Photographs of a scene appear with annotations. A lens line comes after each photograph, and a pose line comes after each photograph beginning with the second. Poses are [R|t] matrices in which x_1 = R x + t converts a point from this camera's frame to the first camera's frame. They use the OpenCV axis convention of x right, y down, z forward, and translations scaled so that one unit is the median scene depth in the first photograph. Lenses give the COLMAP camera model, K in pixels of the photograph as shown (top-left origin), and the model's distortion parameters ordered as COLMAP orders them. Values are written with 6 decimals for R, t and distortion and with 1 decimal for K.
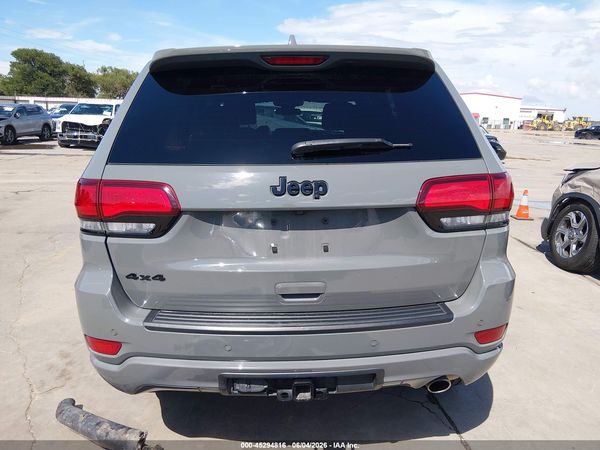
lens RADIAL K [[452.6, 0, 302.1], [0, 452.6, 223.9], [0, 0, 1]] dist [0.109523, -0.181050]
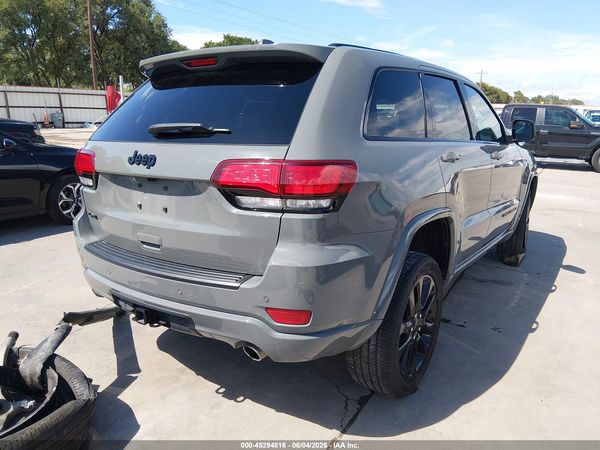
lens RADIAL K [[452.6, 0, 302.1], [0, 452.6, 223.9], [0, 0, 1]] dist [0.109523, -0.181050]
pose [[0.793139, 0.132287, -0.594500, 1.106583], [-0.137026, 0.989859, 0.037452, -0.008122], [0.593426, 0.051758, 0.803223, 0.205002]]
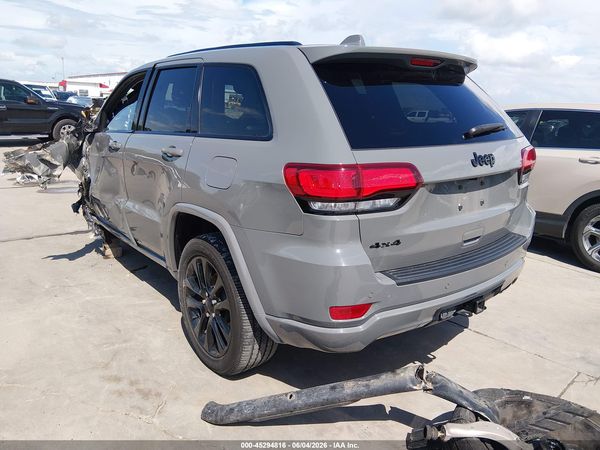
lens RADIAL K [[452.6, 0, 302.1], [0, 452.6, 223.9], [0, 0, 1]] dist [0.109523, -0.181050]
pose [[0.808941, -0.133564, 0.572517, -1.199237], [0.108762, 0.991040, 0.077526, -0.051410], [-0.577742, -0.000446, 0.816219, 0.168996]]
